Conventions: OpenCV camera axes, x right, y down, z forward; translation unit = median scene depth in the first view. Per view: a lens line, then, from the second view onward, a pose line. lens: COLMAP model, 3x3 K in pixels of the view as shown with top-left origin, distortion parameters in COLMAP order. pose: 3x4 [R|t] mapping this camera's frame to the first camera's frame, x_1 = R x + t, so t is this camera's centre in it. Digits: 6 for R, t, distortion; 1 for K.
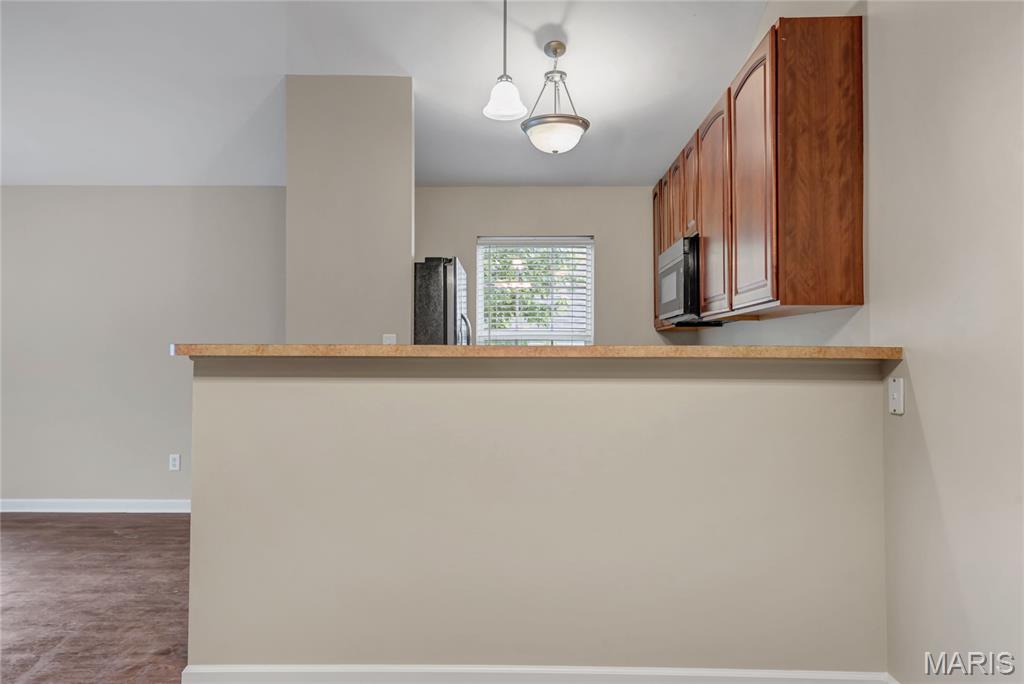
lens RADIAL K [[704.3, 0, 512.0], [0, 704.3, 342.0], [0, 0, 1]] dist [0.032285, -0.003752]
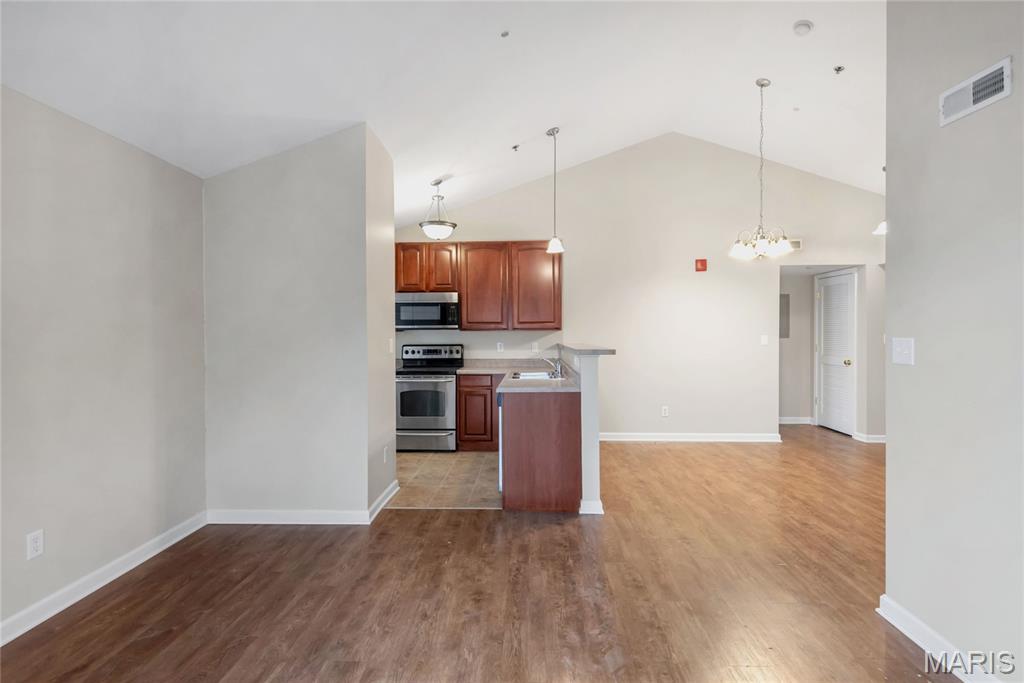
lens RADIAL K [[486.8, 0, 502.8], [0, 486.8, 338.7], [0, 0, 1]] dist [0.003269, 0.000244]
pose [[0.031963, -0.015579, 0.999368, -1.201911], [-0.016196, 0.999739, 0.016103, -0.031689], [-0.999358, -0.016700, 0.031703, 0.789155]]
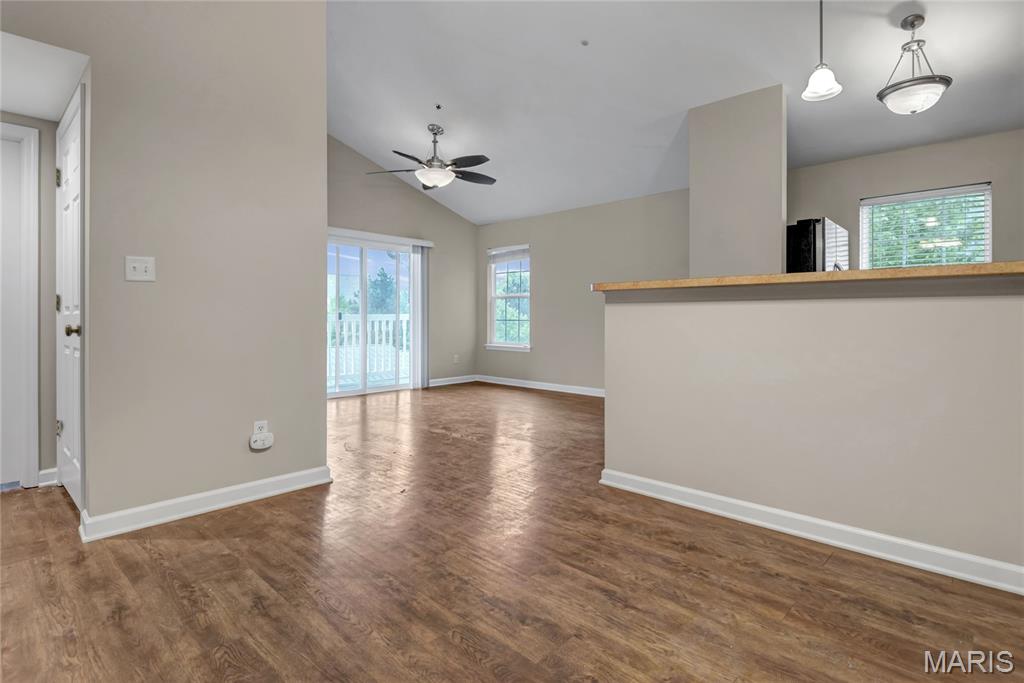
lens RADIAL K [[503.0, 0, 514.9], [0, 503.0, 313.5], [0, 0, 1]] dist [0.001658, -0.015646]
pose [[0.740492, -0.005838, -0.672040, 0.122191], [0.017950, 0.999777, 0.011093, 0.033260], [0.671825, -0.020277, 0.740432, -0.027008]]
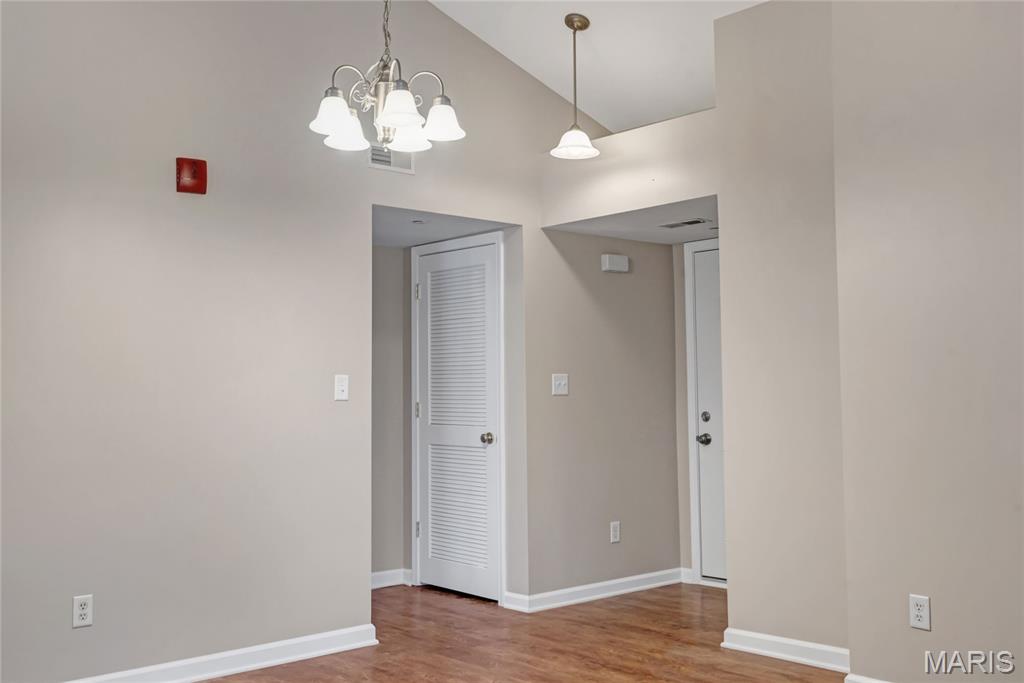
lens RADIAL K [[1026.4, 0, 512.0], [0, 1026.4, 341.5], [0, 0, 1]] dist [0.006462, -0.002069]
pose [[-0.679498, 0.041410, 0.732507, -0.741372], [-0.007247, 0.997978, -0.063140, 0.004117], [-0.733641, -0.048211, -0.677825, 0.726295]]
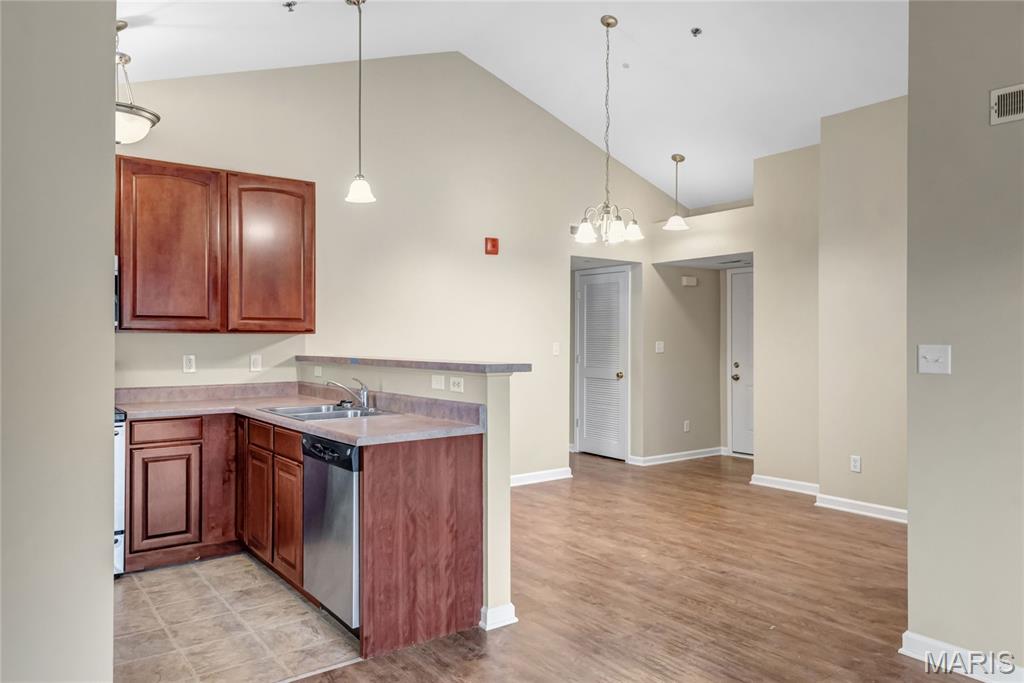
lens RADIAL K [[704.3, 0, 512.0], [0, 704.3, 341.5], [0, 0, 1]] dist [0.032285, -0.003752]
pose [[-0.617145, -0.006785, 0.786820, -0.952525], [-0.020676, 0.999757, -0.007596, -0.020427], [-0.786578, -0.020956, -0.617136, 1.153625]]
